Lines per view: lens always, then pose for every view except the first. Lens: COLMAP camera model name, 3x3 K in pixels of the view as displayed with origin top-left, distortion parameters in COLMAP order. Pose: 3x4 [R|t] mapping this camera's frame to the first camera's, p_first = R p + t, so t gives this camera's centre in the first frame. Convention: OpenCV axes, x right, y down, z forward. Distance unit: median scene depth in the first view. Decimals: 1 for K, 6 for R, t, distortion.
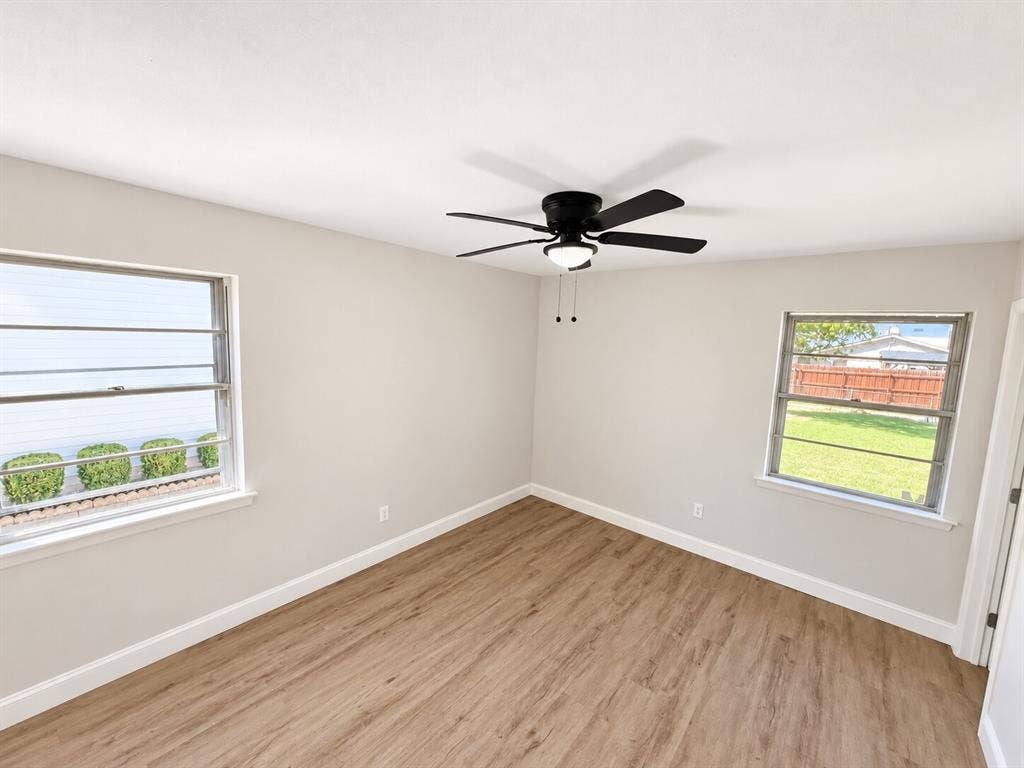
lens RADIAL K [[409.6, 0, 512.0], [0, 409.6, 384.0], [0, 0, 1]] dist [-0.013690, 0.000219]
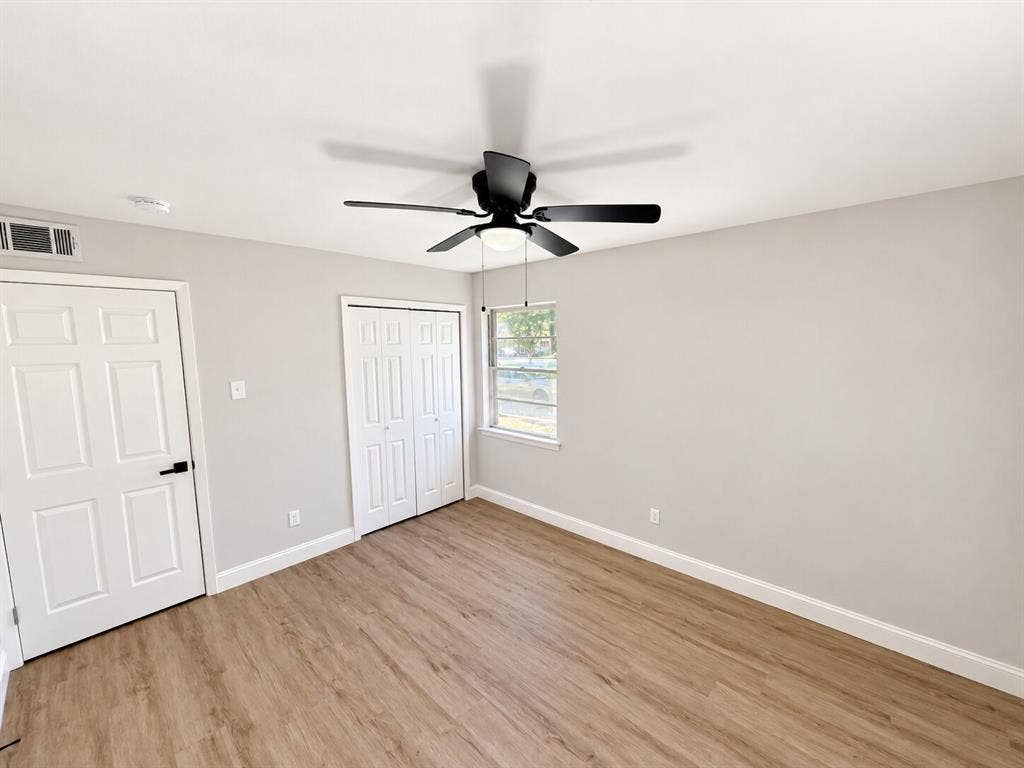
lens RADIAL K [[409.6, 0, 512.0], [0, 409.6, 384.0], [0, 0, 1]] dist [-0.013690, 0.000219]
pose [[-0.040117, 0.076013, -0.996299, 0.803182], [-0.111931, 0.990484, 0.080077, -0.044417], [0.992906, 0.114729, -0.031227, 0.793446]]
